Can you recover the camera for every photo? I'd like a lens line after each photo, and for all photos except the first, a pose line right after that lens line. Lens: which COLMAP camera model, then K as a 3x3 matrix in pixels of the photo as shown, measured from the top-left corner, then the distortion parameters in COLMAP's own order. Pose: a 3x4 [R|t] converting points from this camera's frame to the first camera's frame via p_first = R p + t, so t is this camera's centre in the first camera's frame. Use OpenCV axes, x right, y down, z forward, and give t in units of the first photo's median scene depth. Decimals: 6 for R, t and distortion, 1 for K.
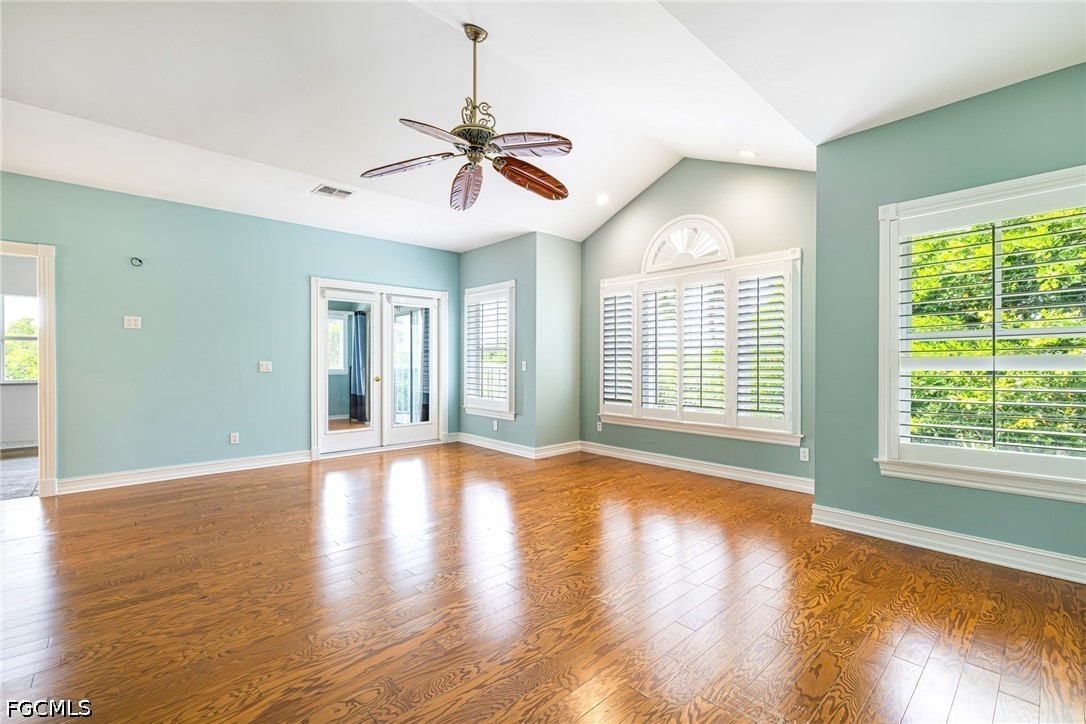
lens RADIAL K [[475.5, 0, 544.4], [0, 475.5, 361.6], [0, 0, 1]] dist [-0.000472, -0.000025]
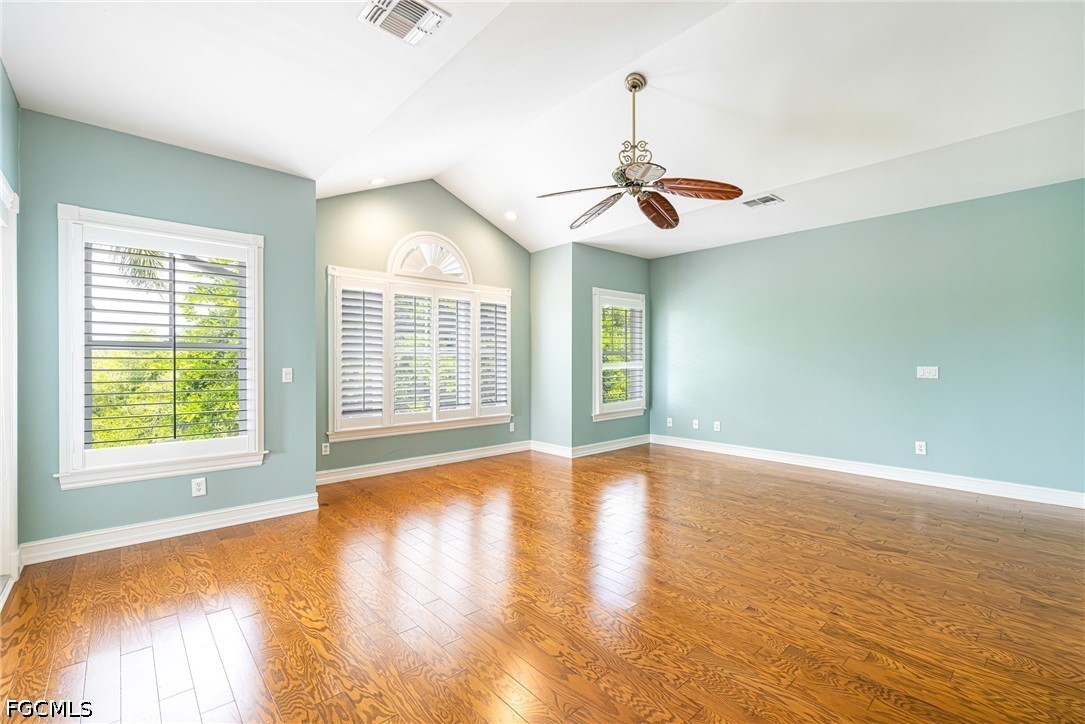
lens RADIAL K [[469.5, 0, 542.5], [0, 469.5, 362.0], [0, 0, 1]] dist [-0.000281, -0.000093]
pose [[0.015720, -0.002541, 0.999873, -1.061273], [0.002057, 0.999995, 0.002509, -0.015866], [-0.999874, 0.002017, 0.015725, 0.995291]]
